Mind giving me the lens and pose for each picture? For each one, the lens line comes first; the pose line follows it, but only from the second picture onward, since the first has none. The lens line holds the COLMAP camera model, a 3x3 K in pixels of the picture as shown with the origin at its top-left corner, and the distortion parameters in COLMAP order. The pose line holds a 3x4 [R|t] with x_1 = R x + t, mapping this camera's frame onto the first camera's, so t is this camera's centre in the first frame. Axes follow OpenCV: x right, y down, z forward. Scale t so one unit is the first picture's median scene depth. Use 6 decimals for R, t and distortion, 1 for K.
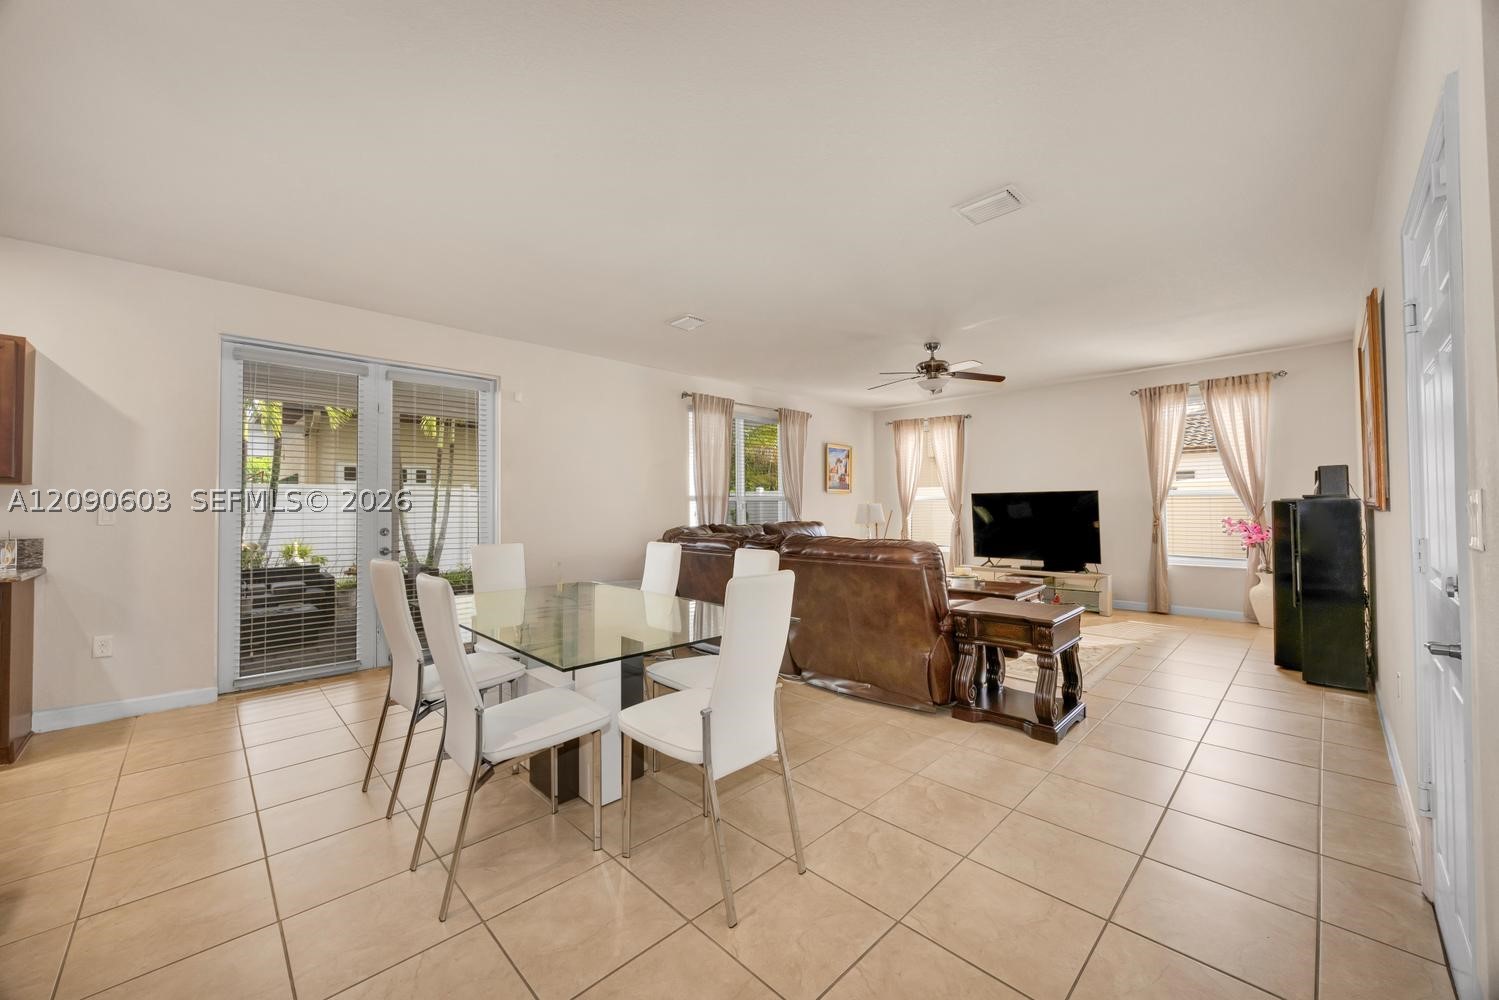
lens RADIAL K [[567.5, 0, 748.4], [0, 567.5, 496.6], [0, 0, 1]] dist [-0.003354, 0.000041]
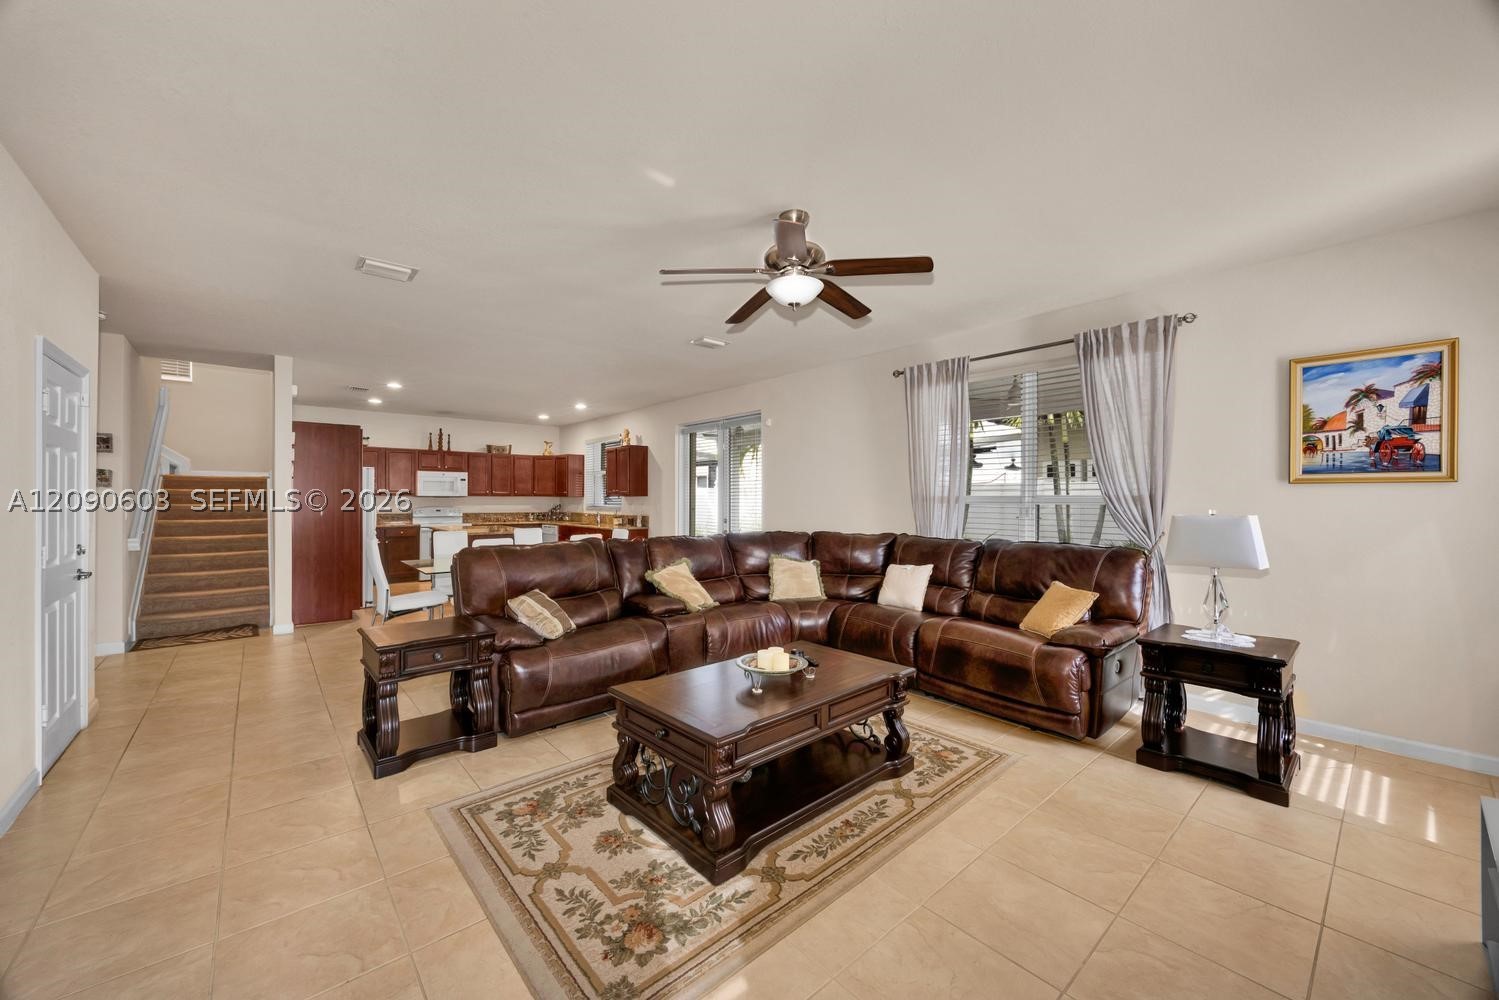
lens RADIAL K [[567.5, 0, 752.3], [0, 567.5, 501.4], [0, 0, 1]] dist [-0.003354, 0.000041]
pose [[-0.058549, 0.013293, -0.998196, 0.713467], [0.019021, 0.999745, 0.012197, -0.008853], [0.998103, -0.018272, -0.058787, 0.828099]]
